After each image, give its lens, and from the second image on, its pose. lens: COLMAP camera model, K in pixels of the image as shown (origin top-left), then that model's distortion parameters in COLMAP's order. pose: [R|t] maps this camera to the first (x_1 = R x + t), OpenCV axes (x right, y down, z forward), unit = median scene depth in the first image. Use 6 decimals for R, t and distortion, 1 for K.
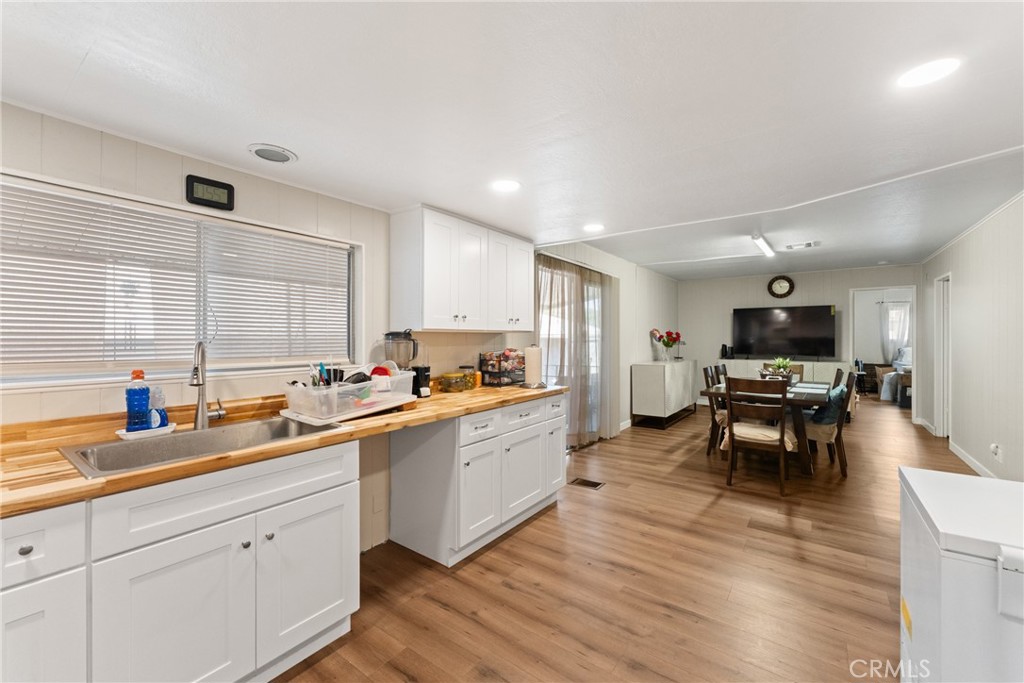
lens RADIAL K [[409.3, 0, 515.5], [0, 409.3, 335.3], [0, 0, 1]] dist [-0.002565, -0.000103]
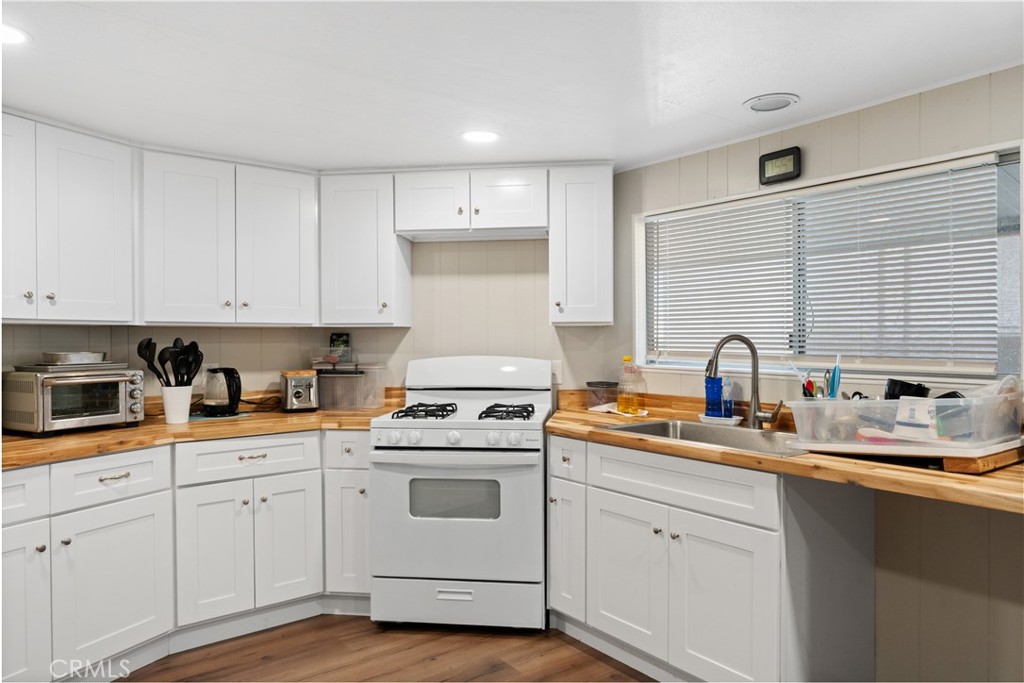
lens RADIAL K [[700.2, 0, 510.0], [0, 700.2, 345.2], [0, 0, 1]] dist [0.008405, 0.001148]
pose [[-0.297256, 0.010576, -0.954739, 1.029238], [0.009141, 0.999924, 0.008230, 0.022053], [0.954754, -0.006281, -0.297331, 1.054632]]
